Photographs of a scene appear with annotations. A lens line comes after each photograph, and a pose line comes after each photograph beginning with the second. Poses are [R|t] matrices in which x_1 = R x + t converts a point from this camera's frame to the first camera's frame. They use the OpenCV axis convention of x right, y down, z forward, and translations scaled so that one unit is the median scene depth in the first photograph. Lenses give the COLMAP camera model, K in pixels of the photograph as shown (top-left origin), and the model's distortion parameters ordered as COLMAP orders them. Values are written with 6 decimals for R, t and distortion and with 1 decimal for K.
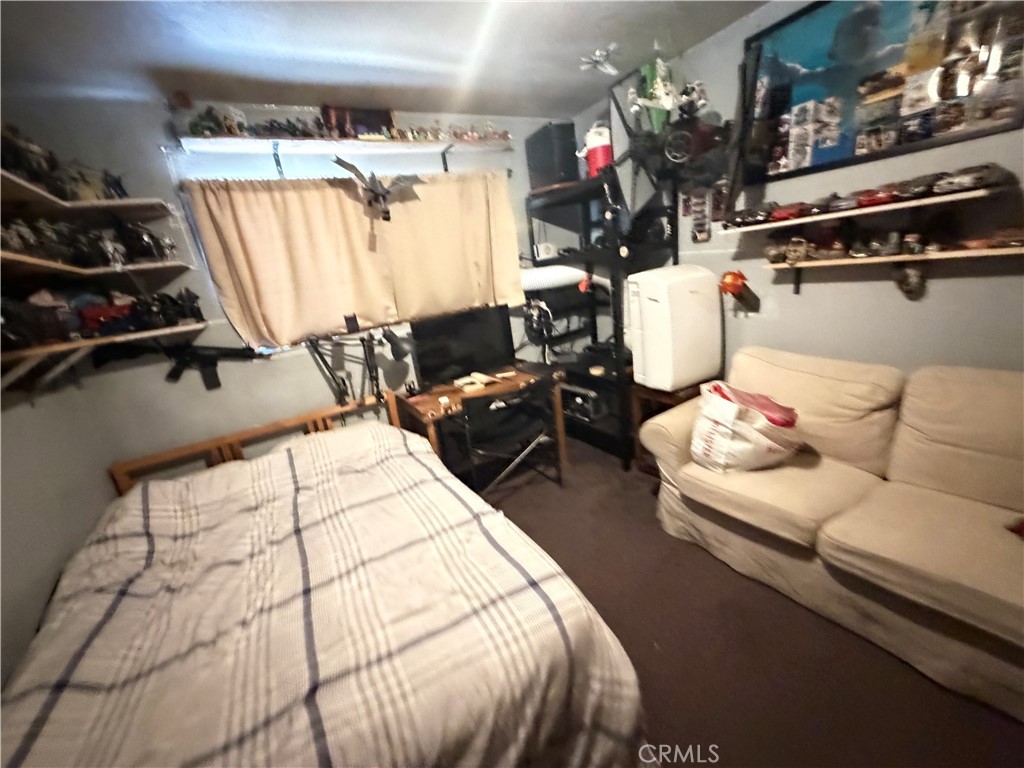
lens RADIAL K [[406.8, 0, 505.4], [0, 406.8, 386.3], [0, 0, 1]] dist [0.000130, -0.000063]
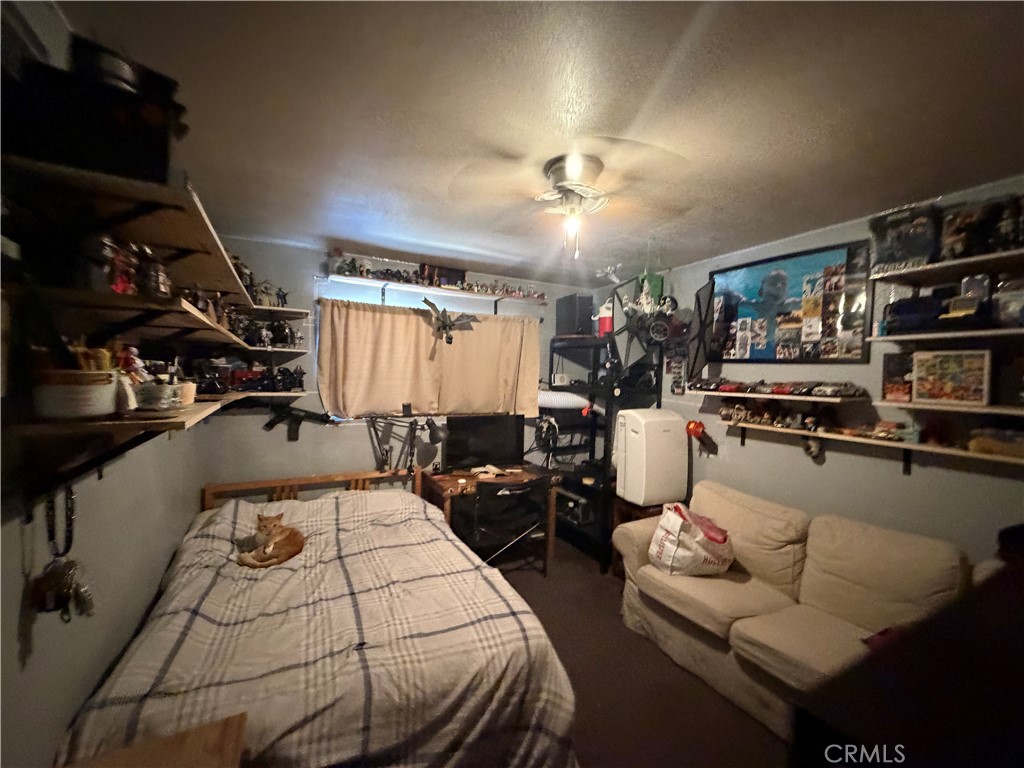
lens RADIAL K [[406.8, 0, 505.4], [0, 406.8, 386.3], [0, 0, 1]] dist [0.000130, -0.000063]
pose [[0.985003, 0.165607, -0.048419, -0.008307], [-0.172471, 0.952975, -0.249182, 0.049685], [0.004876, 0.253796, 0.967246, -0.323804]]
